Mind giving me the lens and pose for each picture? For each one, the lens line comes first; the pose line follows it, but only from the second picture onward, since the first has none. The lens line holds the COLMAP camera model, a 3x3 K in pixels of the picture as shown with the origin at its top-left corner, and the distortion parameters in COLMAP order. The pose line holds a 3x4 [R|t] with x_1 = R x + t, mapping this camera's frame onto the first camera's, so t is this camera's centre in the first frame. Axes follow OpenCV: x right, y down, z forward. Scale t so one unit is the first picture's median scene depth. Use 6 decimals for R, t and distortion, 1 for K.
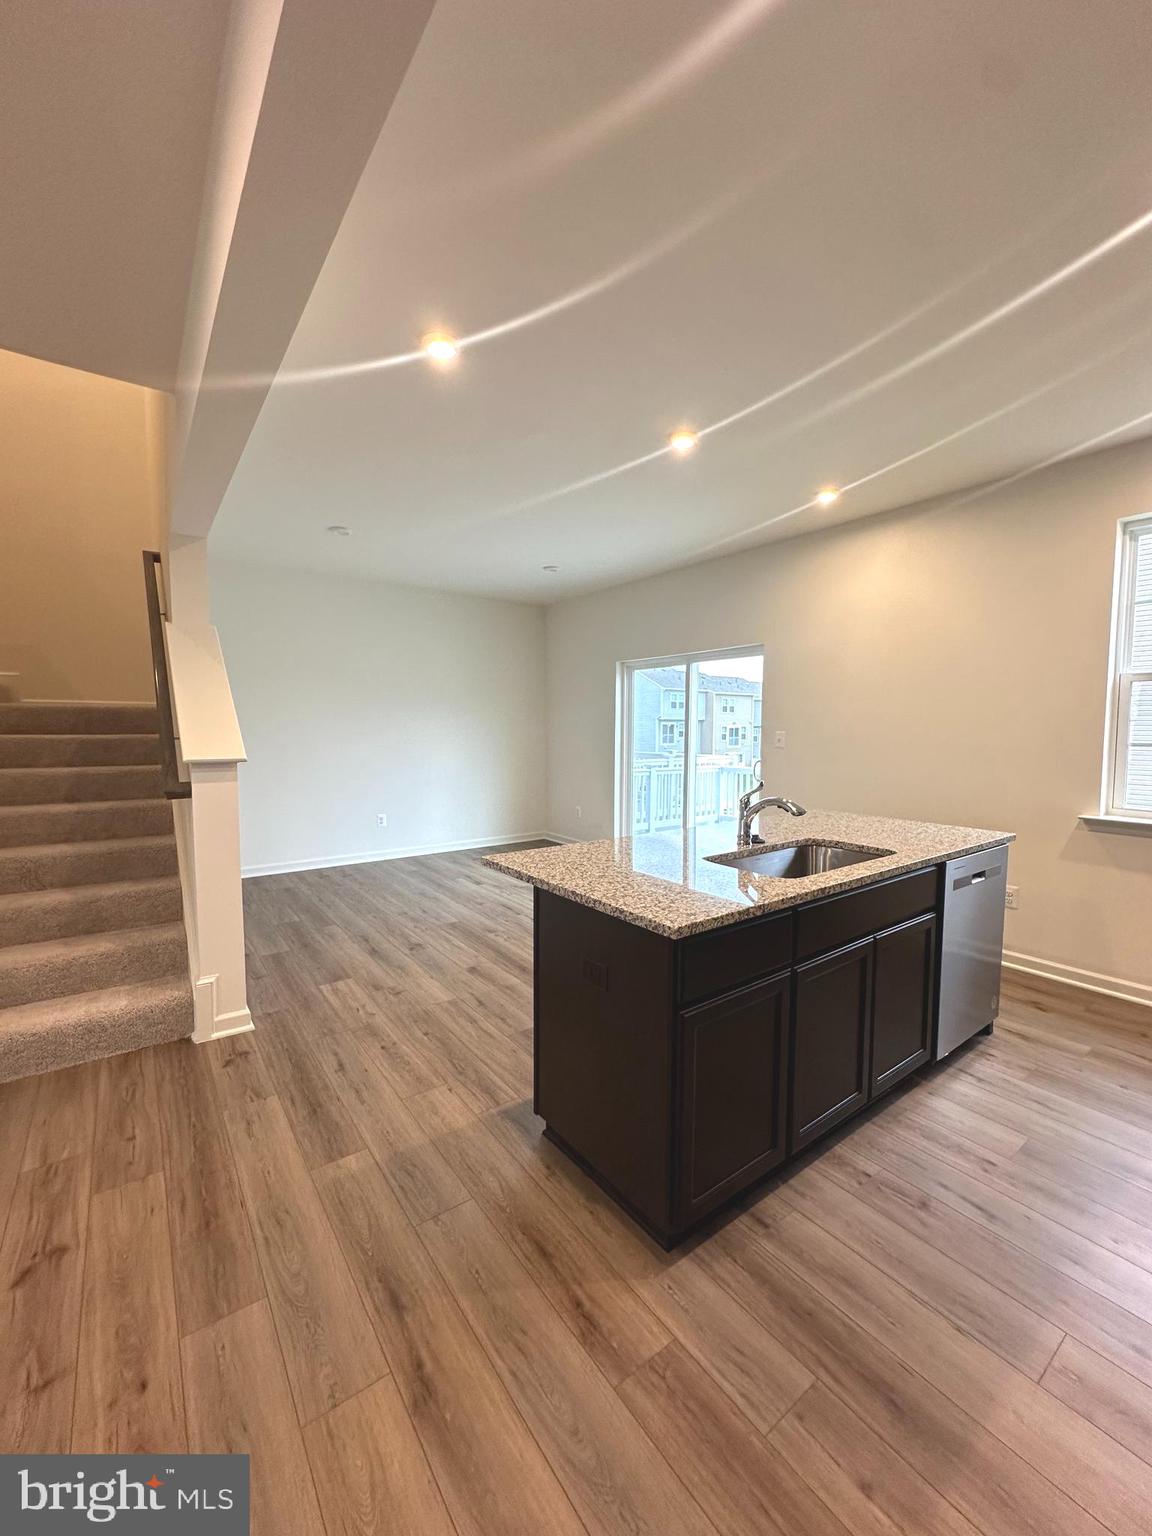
lens RADIAL K [[616.2, 0, 578.8], [0, 616.2, 766.7], [0, 0, 1]] dist [-0.003162, 0.000393]
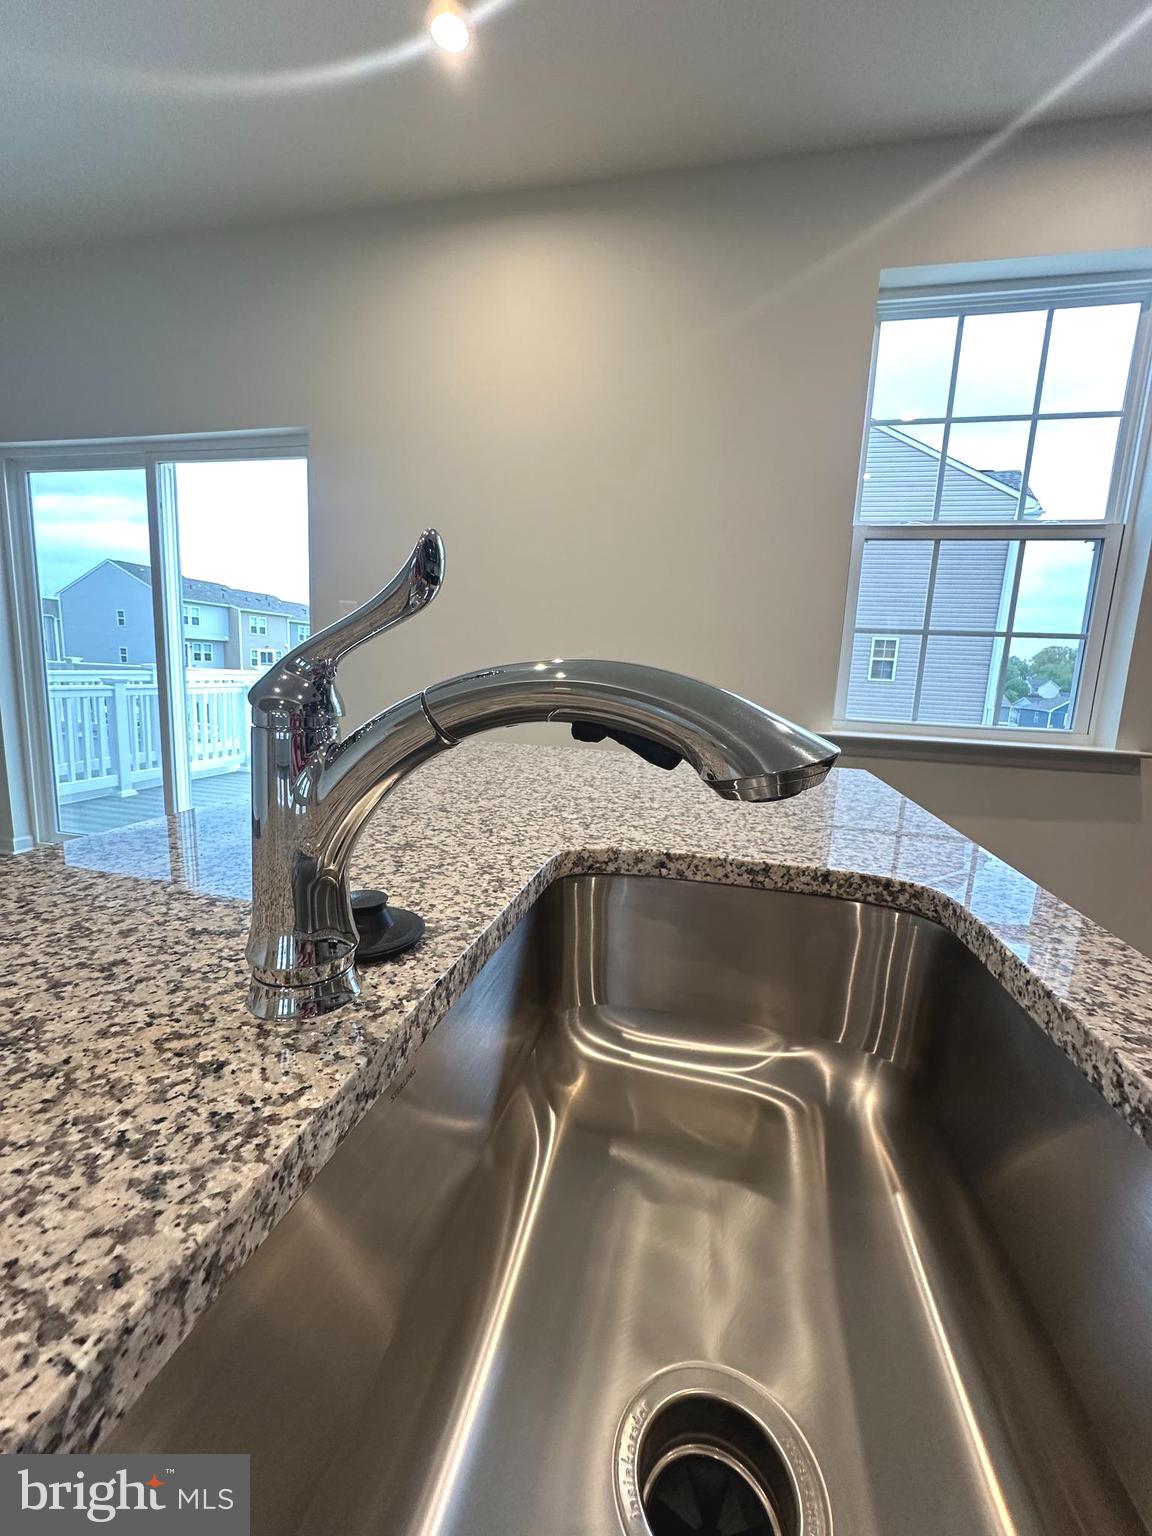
lens RADIAL K [[616.2, 0, 578.8], [0, 616.2, 766.7], [0, 0, 1]] dist [-0.003162, 0.000393]
pose [[0.758272, -0.071620, 0.647993, 0.223459], [-0.000085, 0.993936, 0.109956, 0.054913], [-0.651939, -0.083432, 0.753668, 0.838801]]
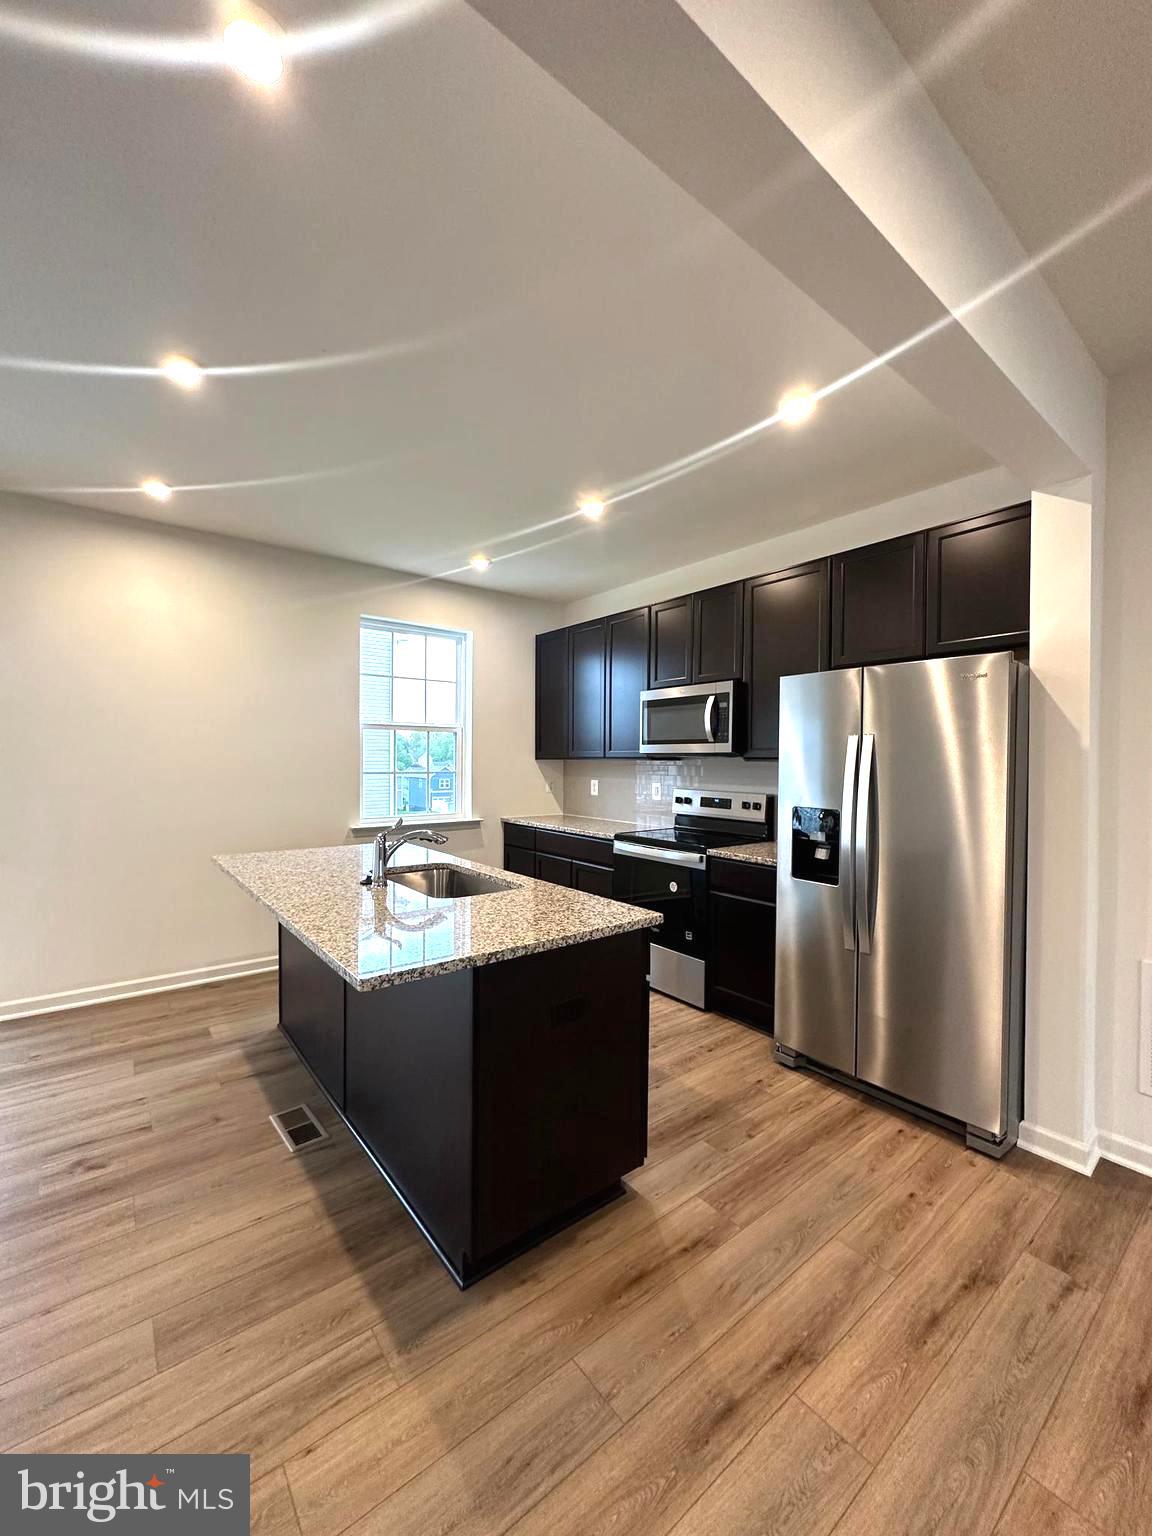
lens RADIAL K [[611.7, 0, 578.8], [0, 611.7, 767.5], [0, 0, 1]] dist [-0.003030, 0.000156]
pose [[-0.034935, -0.015226, 0.999274, -0.688421], [0.058035, 0.998166, 0.017238, -0.056393], [-0.997703, 0.058595, -0.033987, 0.703779]]
